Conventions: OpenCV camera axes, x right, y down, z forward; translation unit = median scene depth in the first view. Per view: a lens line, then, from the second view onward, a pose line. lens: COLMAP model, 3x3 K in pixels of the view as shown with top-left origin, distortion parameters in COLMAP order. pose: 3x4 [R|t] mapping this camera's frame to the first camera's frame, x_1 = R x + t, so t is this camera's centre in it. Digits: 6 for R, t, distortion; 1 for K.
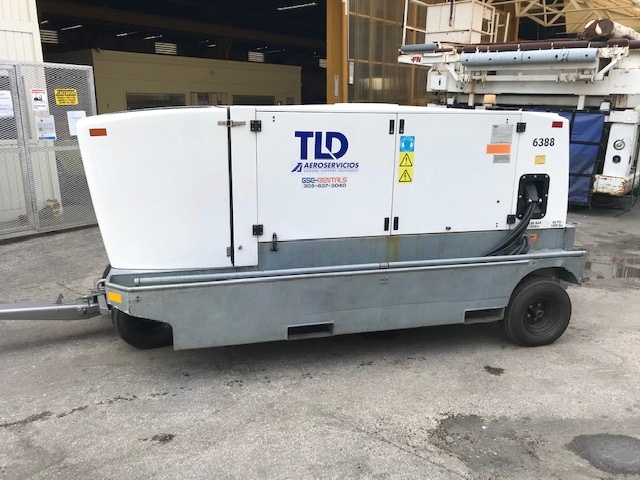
lens RADIAL K [[525.7, 0, 317.6], [0, 525.7, 238.7], [0, 0, 1]] dist [0.013370, 0.003256]
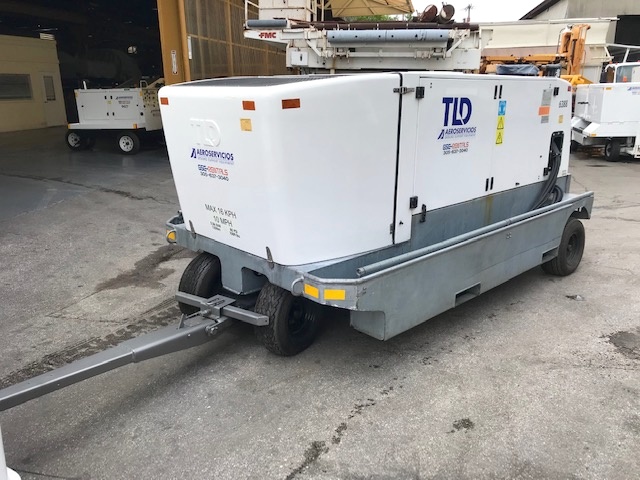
lens RADIAL K [[525.7, 0, 317.6], [0, 525.7, 238.7], [0, 0, 1]] dist [0.013370, 0.003256]
pose [[0.874586, -0.146392, 0.462244, -0.674321], [0.131001, 0.989221, 0.065424, -0.033969], [-0.466839, 0.003336, 0.884336, 0.213006]]
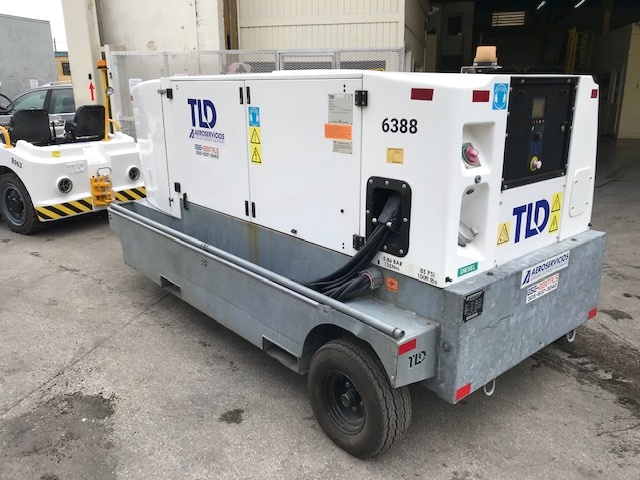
lens RADIAL K [[525.7, 0, 317.6], [0, 525.7, 238.7], [0, 0, 1]] dist [0.013370, 0.003256]
pose [[0.440654, 0.236589, -0.865939, 0.952161], [-0.214568, 0.964442, 0.154314, -0.138158], [0.871657, 0.117804, 0.475749, 0.685605]]
